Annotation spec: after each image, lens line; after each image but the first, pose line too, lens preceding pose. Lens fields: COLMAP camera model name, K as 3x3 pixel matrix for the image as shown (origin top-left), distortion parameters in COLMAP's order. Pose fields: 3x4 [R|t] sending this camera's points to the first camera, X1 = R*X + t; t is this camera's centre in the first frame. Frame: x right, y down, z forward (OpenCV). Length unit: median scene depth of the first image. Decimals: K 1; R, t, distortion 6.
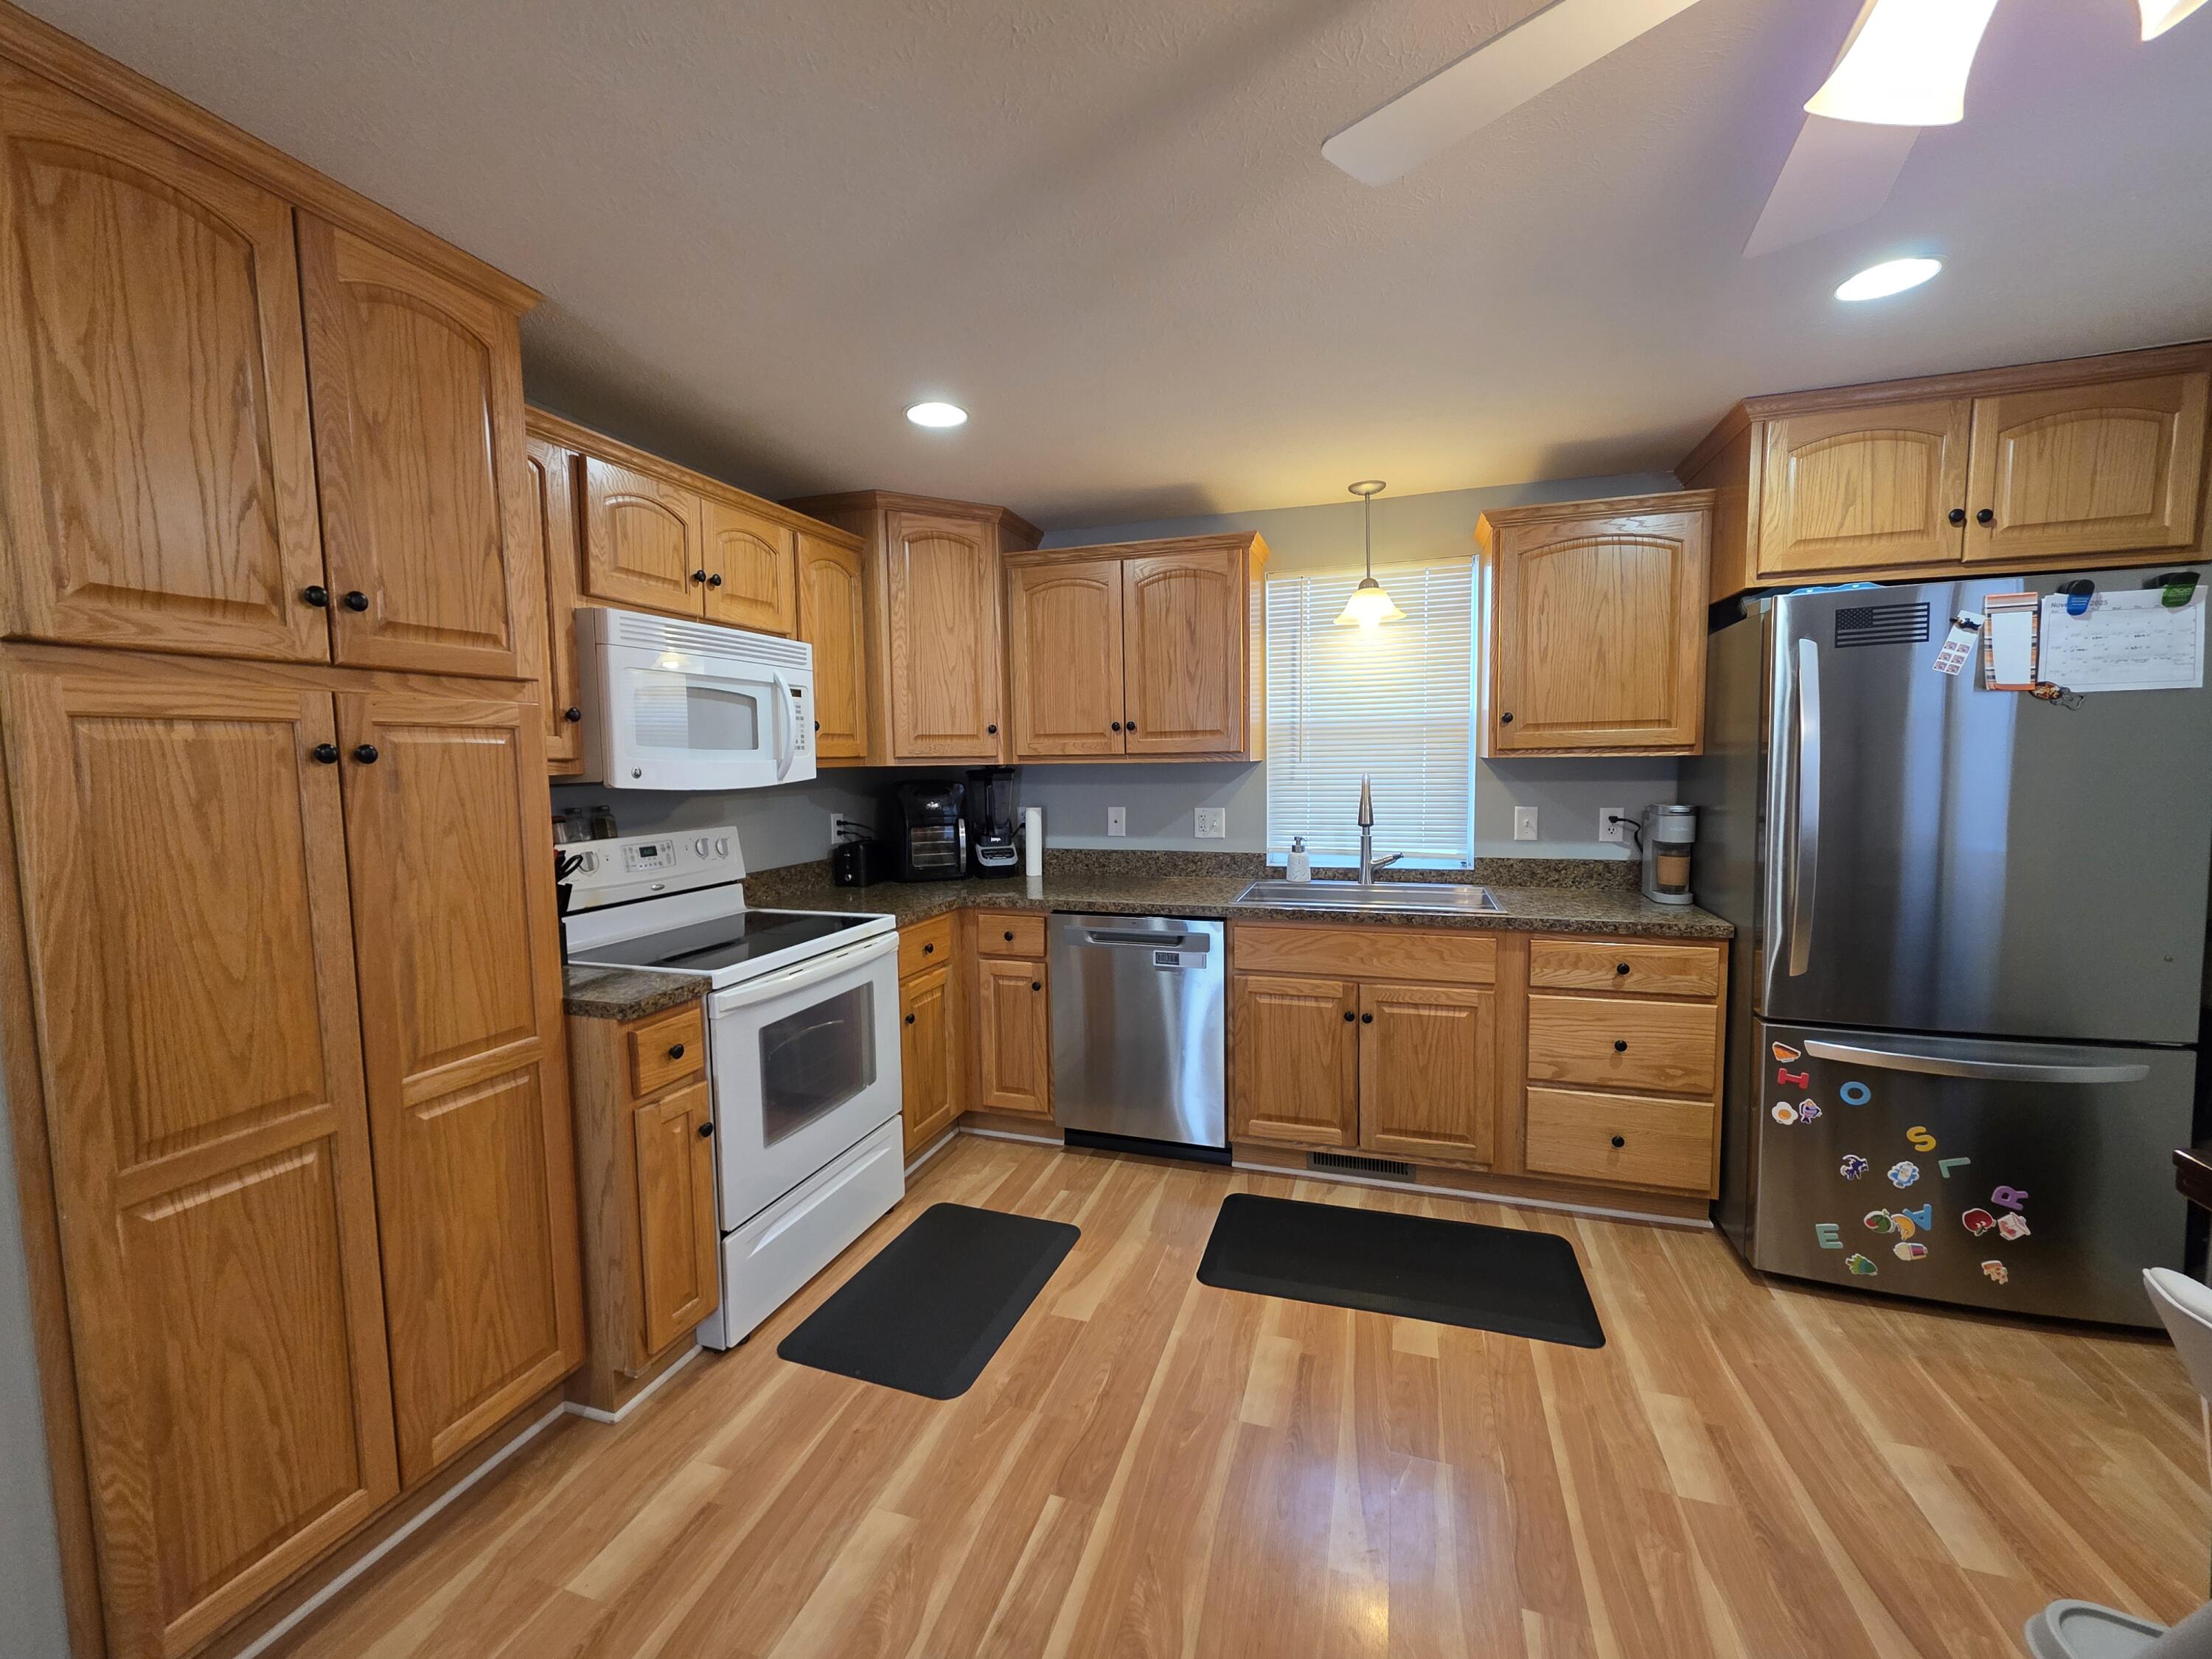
lens RADIAL K [[884.2, 0, 1116.5], [0, 884.2, 829.3], [0, 0, 1]] dist [0.002825, 0.001362]
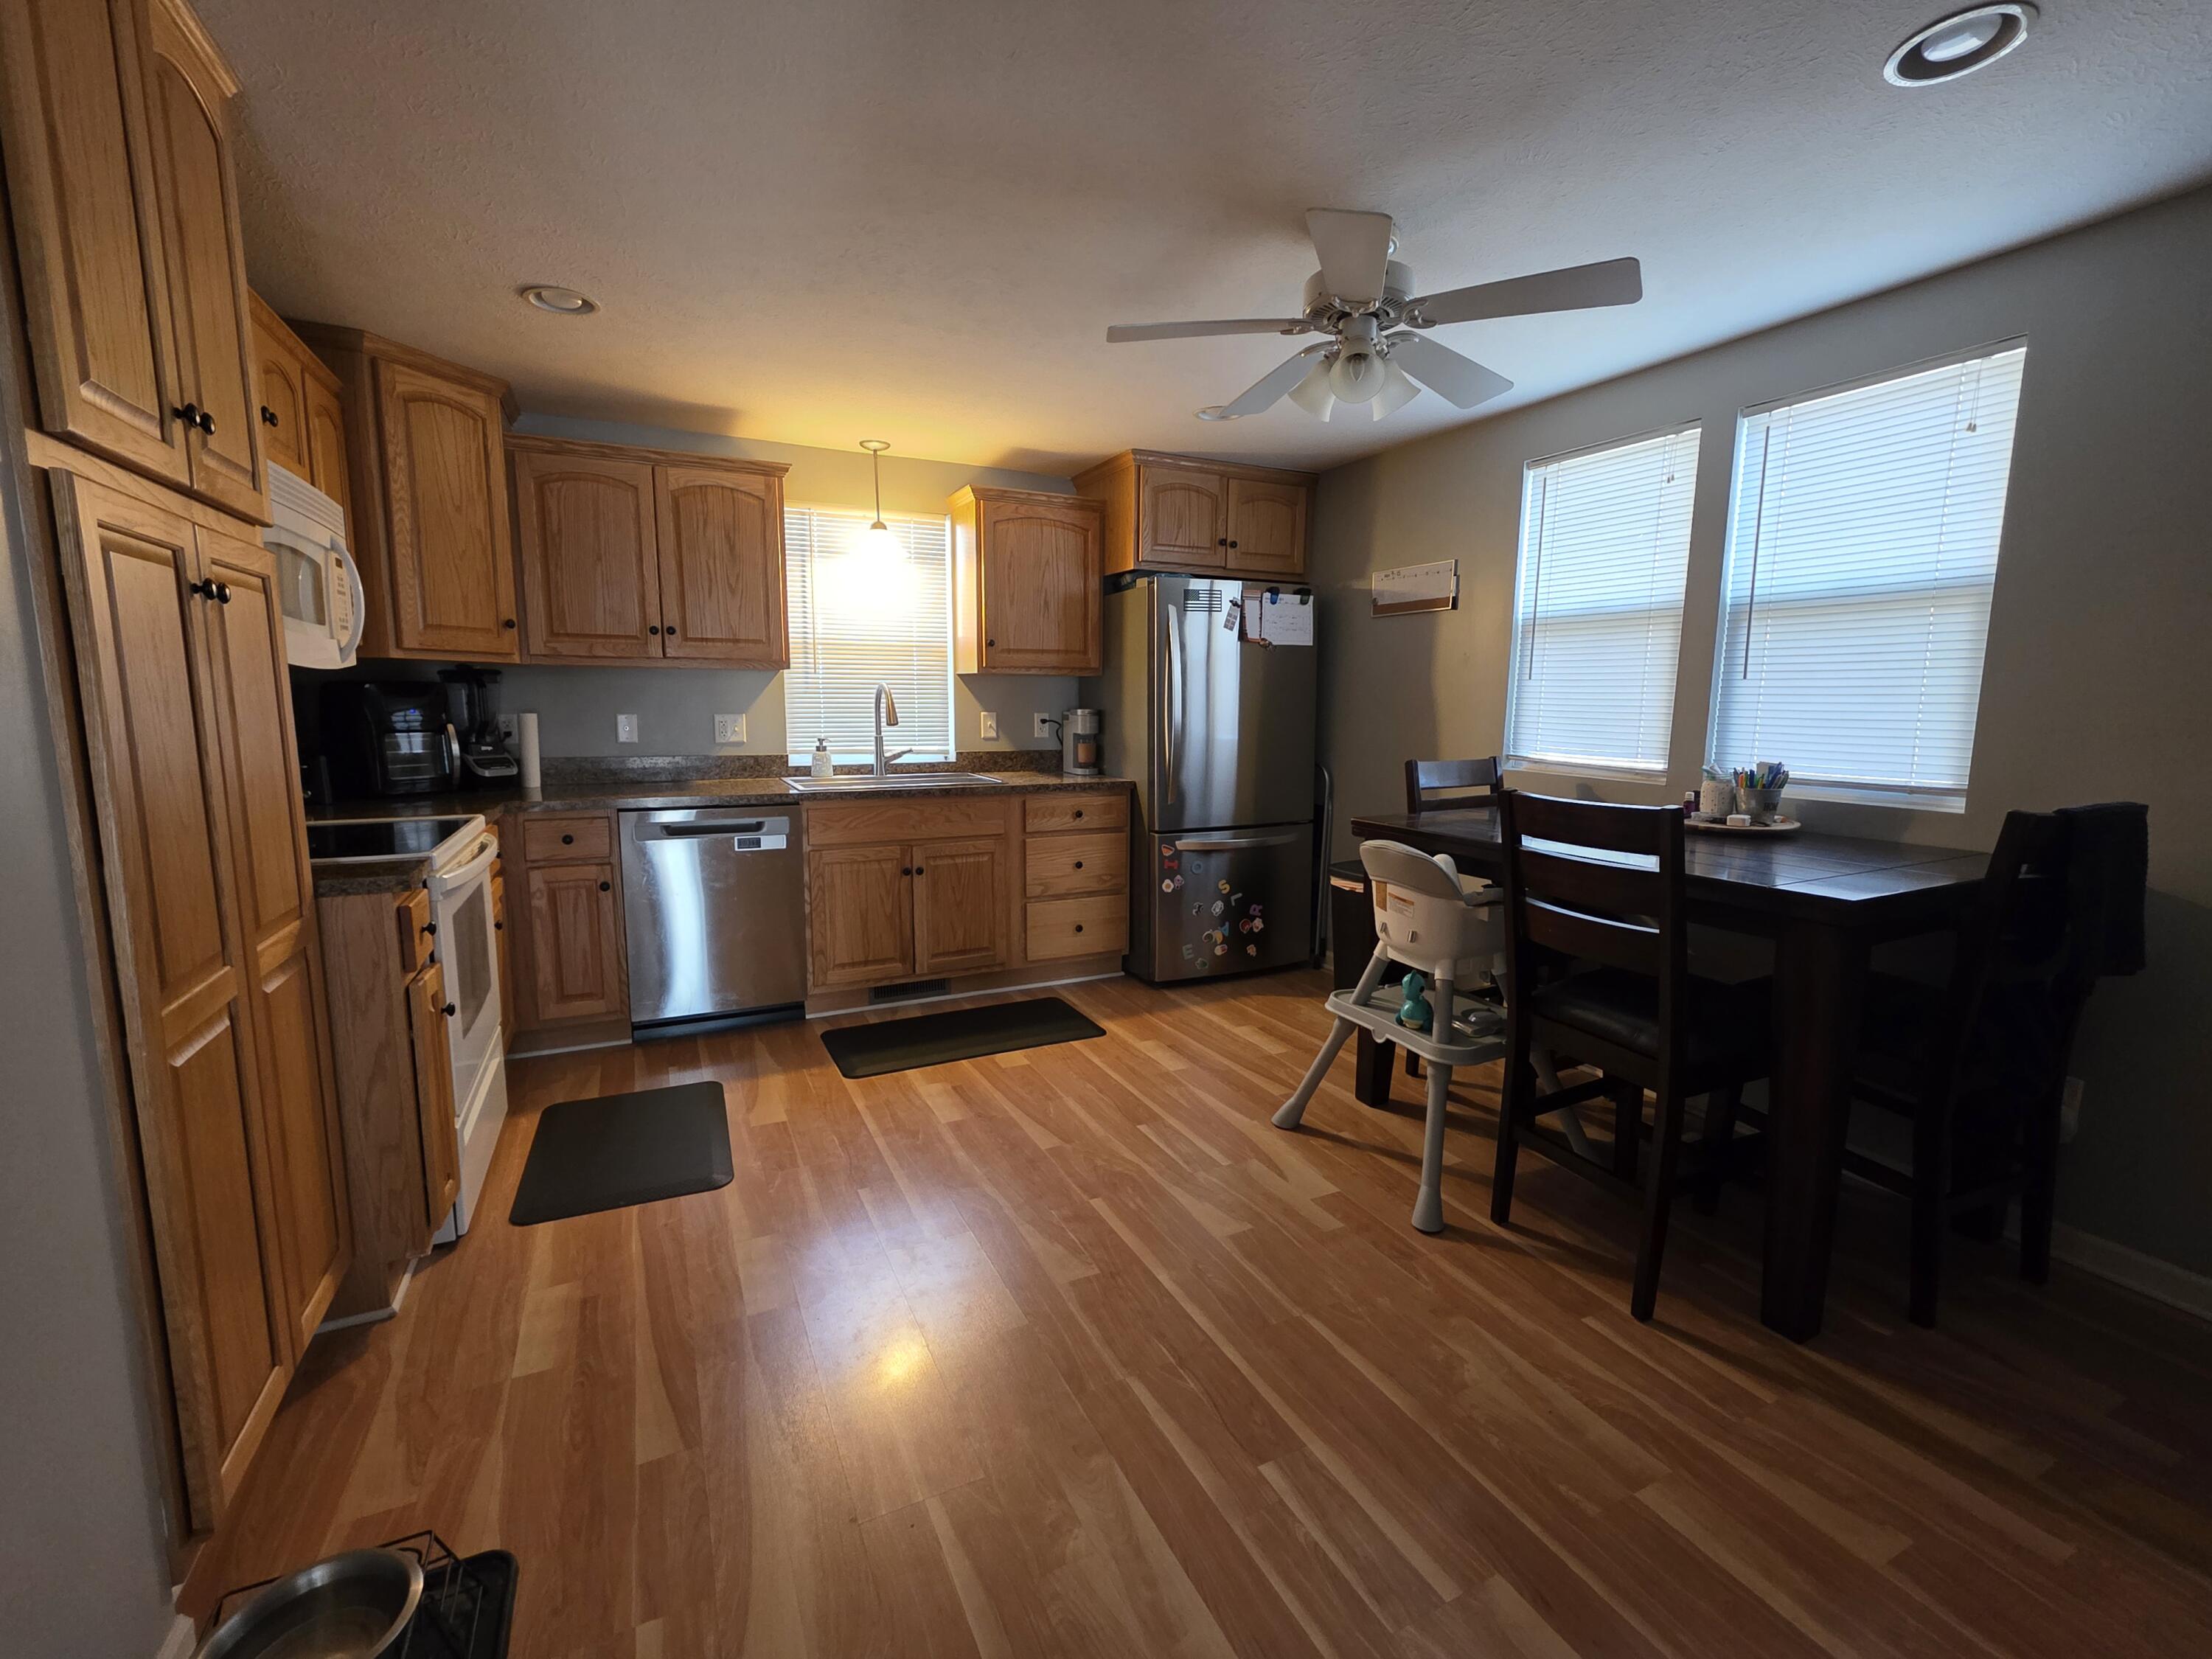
lens RADIAL K [[955.7, 0, 1106.0], [0, 955.7, 829.5], [0, 0, 1]] dist [0.000674, -0.000087]
pose [[0.723273, -0.073947, 0.686592, -0.472017], [0.036903, 0.996968, 0.068500, 0.067118], [-0.689576, -0.024207, 0.723809, -0.196104]]
